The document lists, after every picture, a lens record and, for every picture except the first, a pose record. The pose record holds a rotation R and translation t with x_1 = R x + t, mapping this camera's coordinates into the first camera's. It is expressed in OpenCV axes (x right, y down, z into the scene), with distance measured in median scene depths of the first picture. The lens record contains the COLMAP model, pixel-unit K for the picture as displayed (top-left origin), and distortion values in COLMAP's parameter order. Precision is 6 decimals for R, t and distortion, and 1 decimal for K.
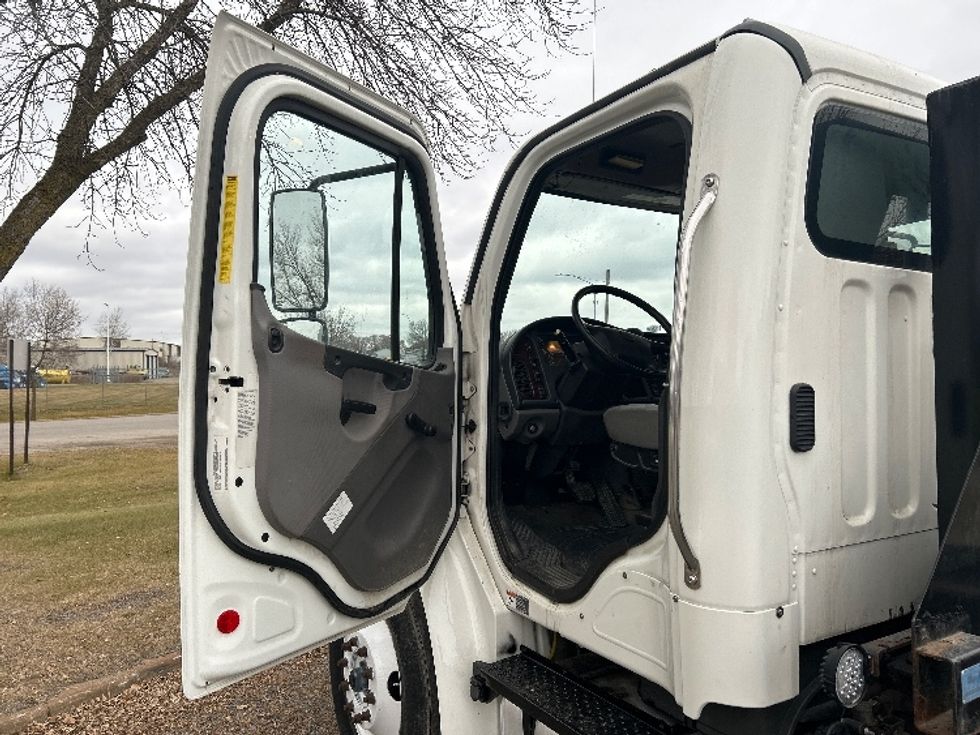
lens RADIAL K [[730.5, 0, 490.0], [0, 730.5, 367.5], [0, 0, 1]] dist [0.114406, -0.191179]
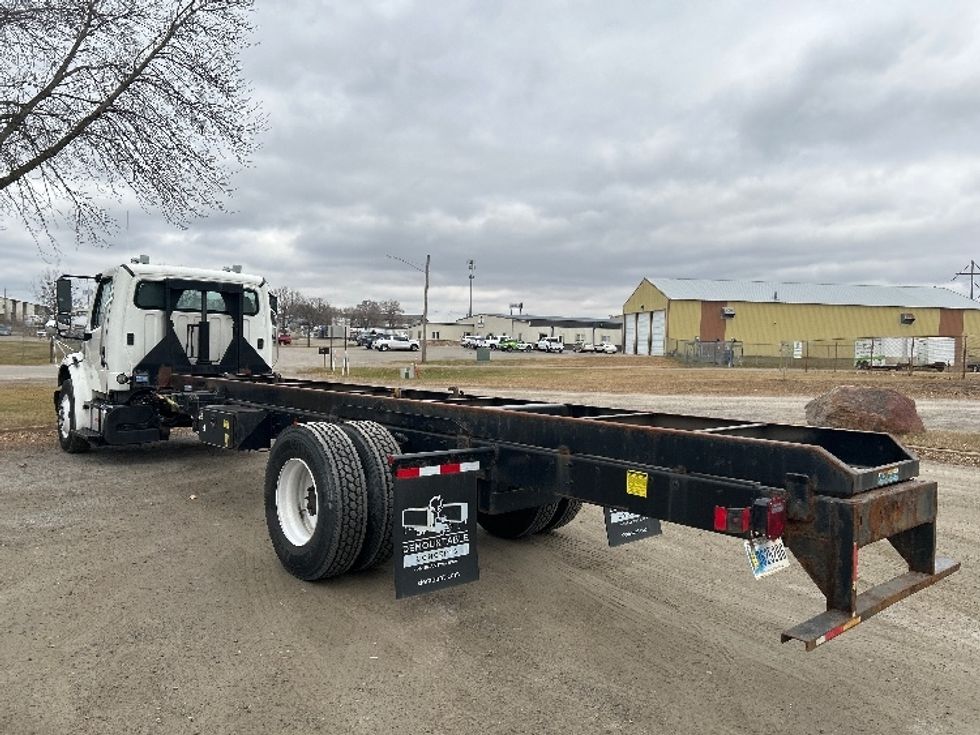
lens RADIAL K [[709.9, 0, 468.8], [0, 709.9, 364.3], [0, 0, 1]] dist [0.013981, -0.001219]
pose [[0.980551, 0.022913, 0.194923, 1.827900], [-0.029969, 0.998995, 0.033327, 0.003700], [-0.193964, -0.038520, 0.980252, -4.586635]]
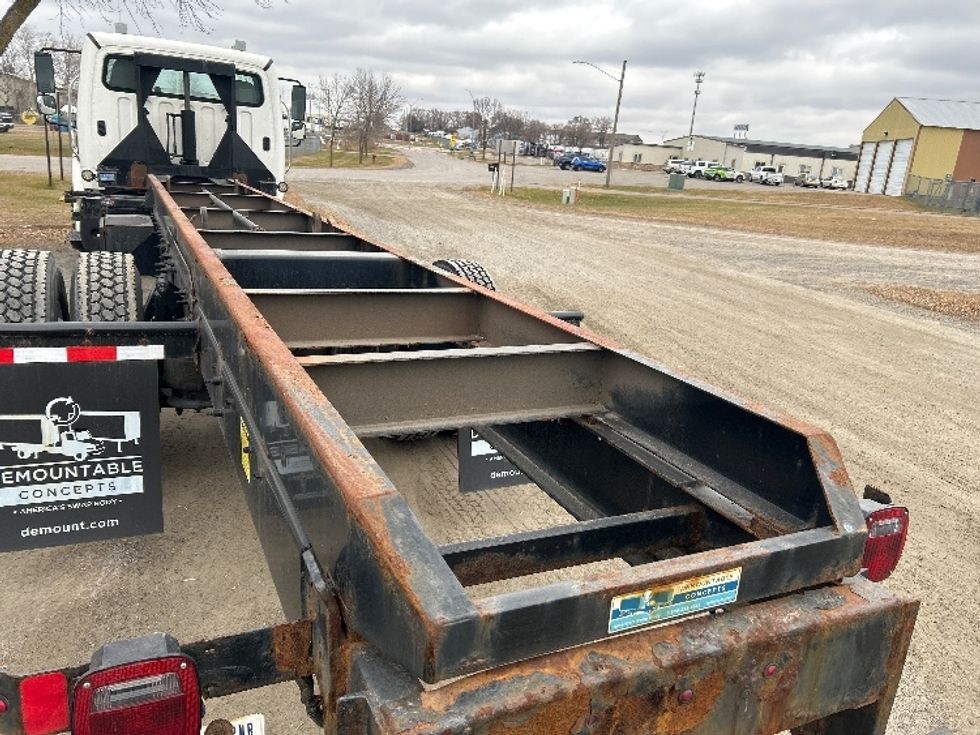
lens RADIAL K [[709.9, 0, 468.8], [0, 709.9, 364.3], [0, 0, 1]] dist [0.013981, -0.001219]
pose [[0.992190, 0.105670, -0.066272, 3.127200], [-0.082194, 0.953537, 0.289848, -0.005351], [0.093821, -0.282138, 0.954775, -3.441315]]
